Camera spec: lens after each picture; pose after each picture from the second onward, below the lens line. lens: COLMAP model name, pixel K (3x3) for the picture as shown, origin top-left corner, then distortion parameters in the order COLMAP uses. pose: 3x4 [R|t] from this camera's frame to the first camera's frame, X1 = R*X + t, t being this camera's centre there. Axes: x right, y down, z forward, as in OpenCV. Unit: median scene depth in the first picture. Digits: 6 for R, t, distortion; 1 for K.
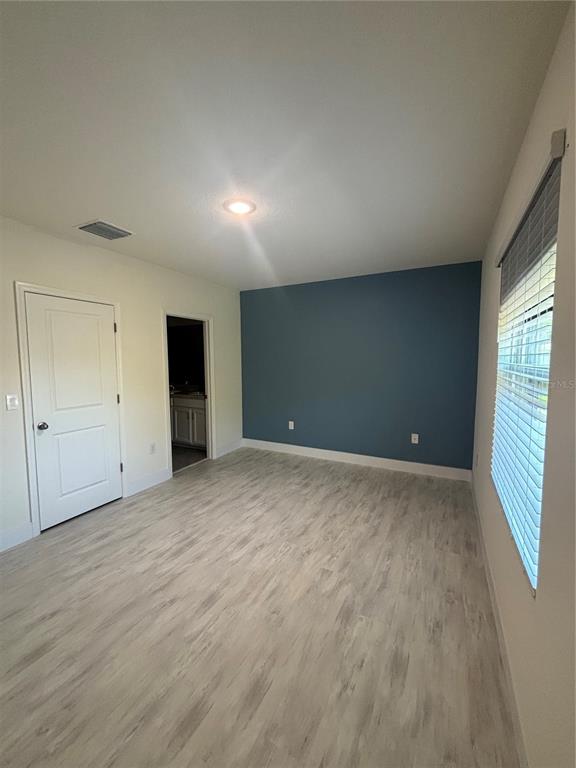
lens RADIAL K [[311.3, 0, 287.4], [0, 311.3, 383.6], [0, 0, 1]] dist [0.001251, 0.000089]
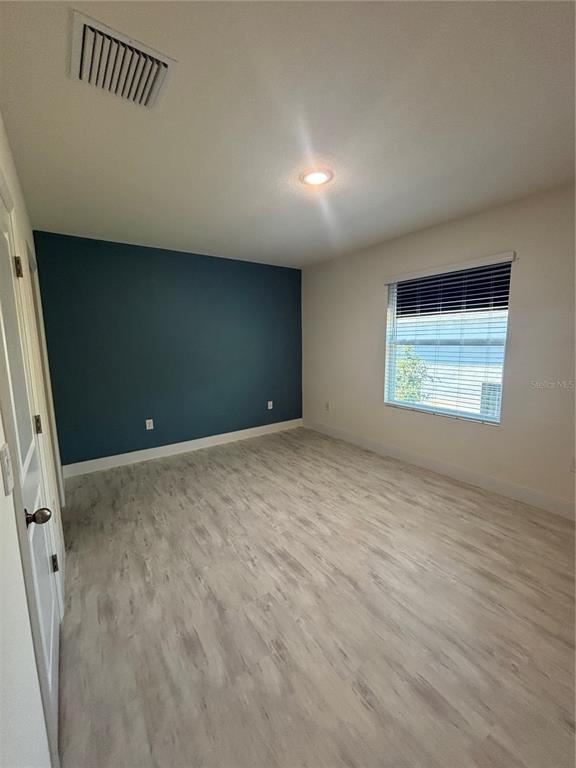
lens RADIAL K [[311.3, 0, 287.4], [0, 311.3, 383.6], [0, 0, 1]] dist [0.001251, 0.000089]
pose [[0.458715, -0.128043, 0.879310, -0.951582], [0.090479, 0.991151, 0.097128, -0.030828], [-0.883965, 0.035005, 0.466241, 0.554124]]
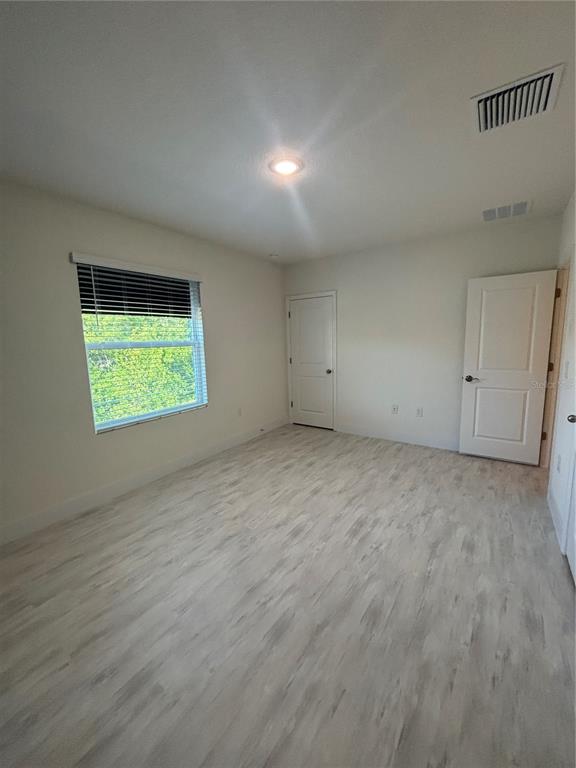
lens RADIAL K [[311.3, 0, 287.4], [0, 311.3, 383.6], [0, 0, 1]] dist [0.001251, 0.000089]
pose [[-0.991759, 0.009128, 0.127789, -0.226808], [0.038653, 0.972297, 0.230530, -0.129236], [-0.122145, 0.233569, -0.964638, 1.735591]]
